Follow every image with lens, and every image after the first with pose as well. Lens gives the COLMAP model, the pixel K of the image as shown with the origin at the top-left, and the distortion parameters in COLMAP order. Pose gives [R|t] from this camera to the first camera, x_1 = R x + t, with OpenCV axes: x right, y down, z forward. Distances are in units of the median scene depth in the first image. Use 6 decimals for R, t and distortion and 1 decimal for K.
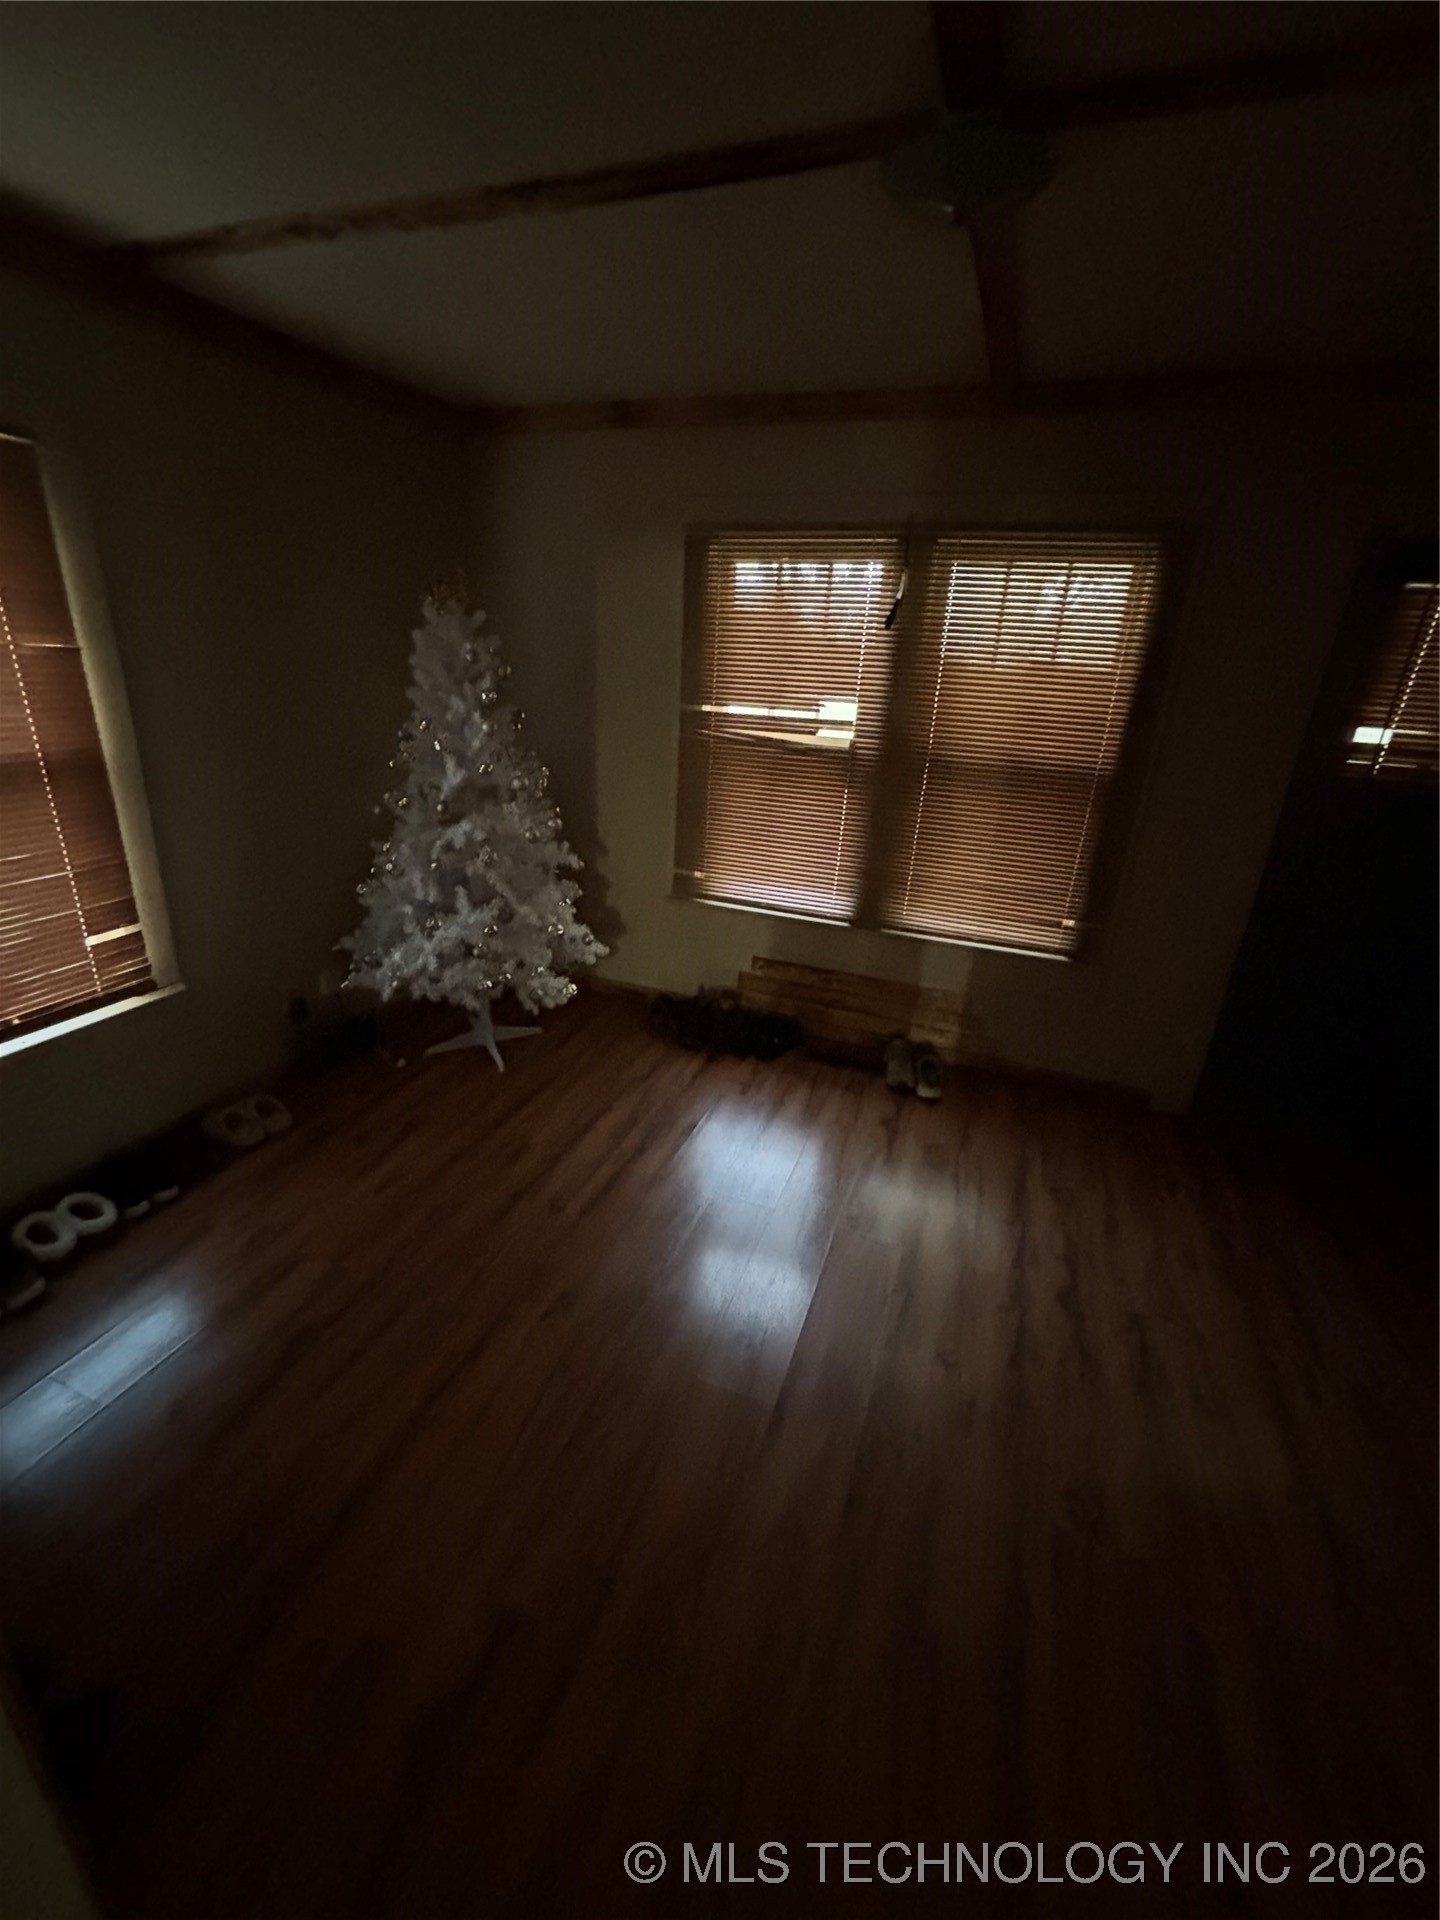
lens RADIAL K [[785.5, 0, 720.0], [0, 785.5, 960.0], [0, 0, 1]] dist [-0.007074, -0.000013]
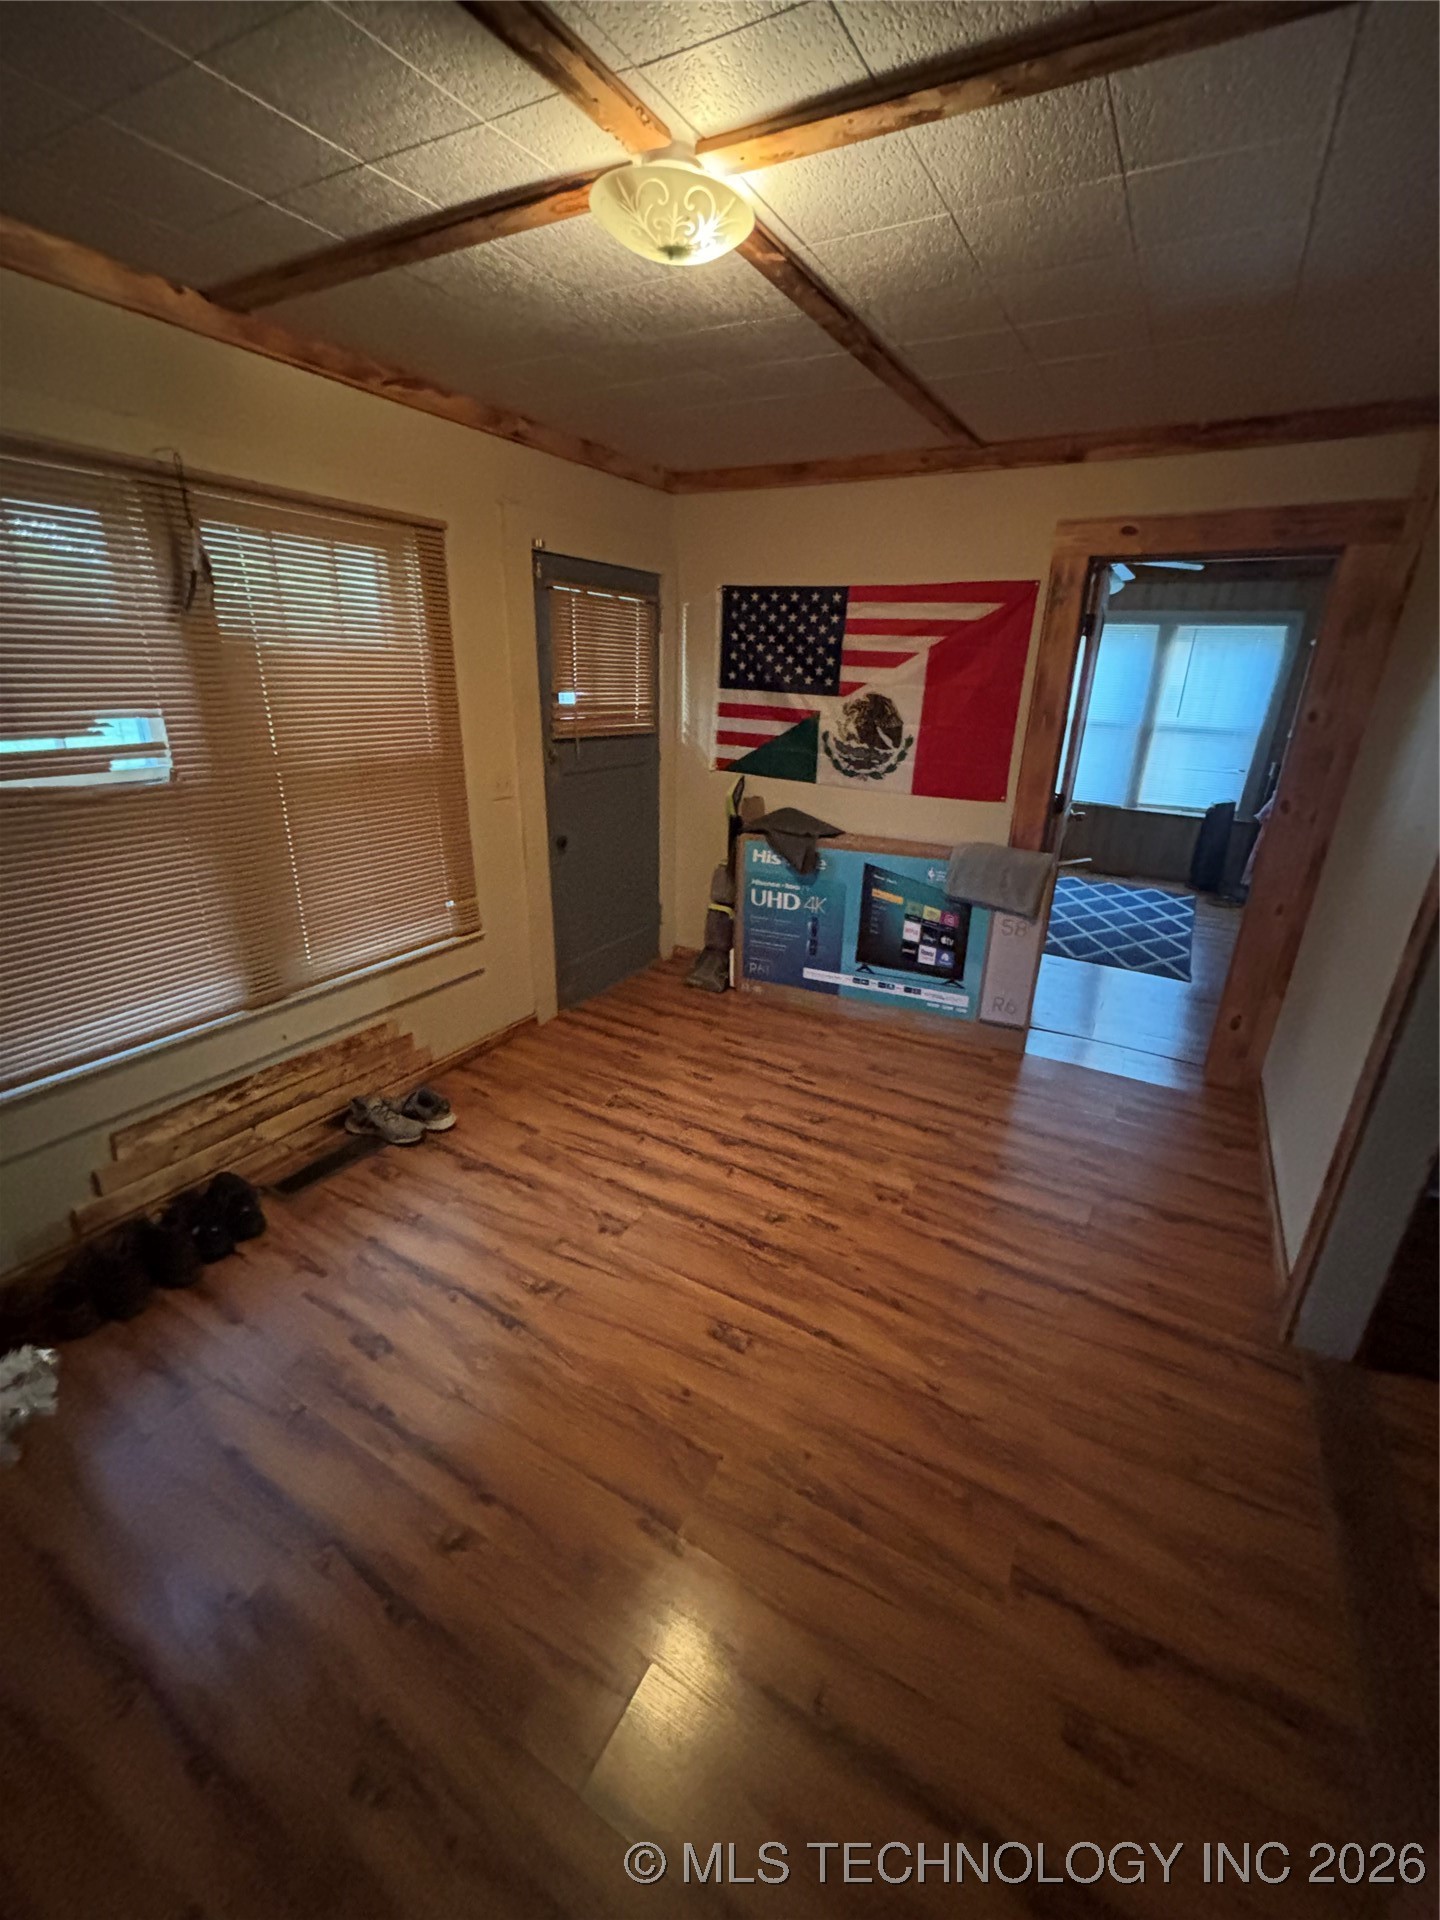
lens RADIAL K [[765.4, 0, 749.2], [0, 765.4, 944.7], [0, 0, 1]] dist [0.000172, 0.000003]
pose [[0.164693, -0.376650, 0.911598, -0.424262], [0.347346, 0.887162, 0.303801, -0.167138], [-0.923161, 0.266606, 0.276937, 0.371680]]
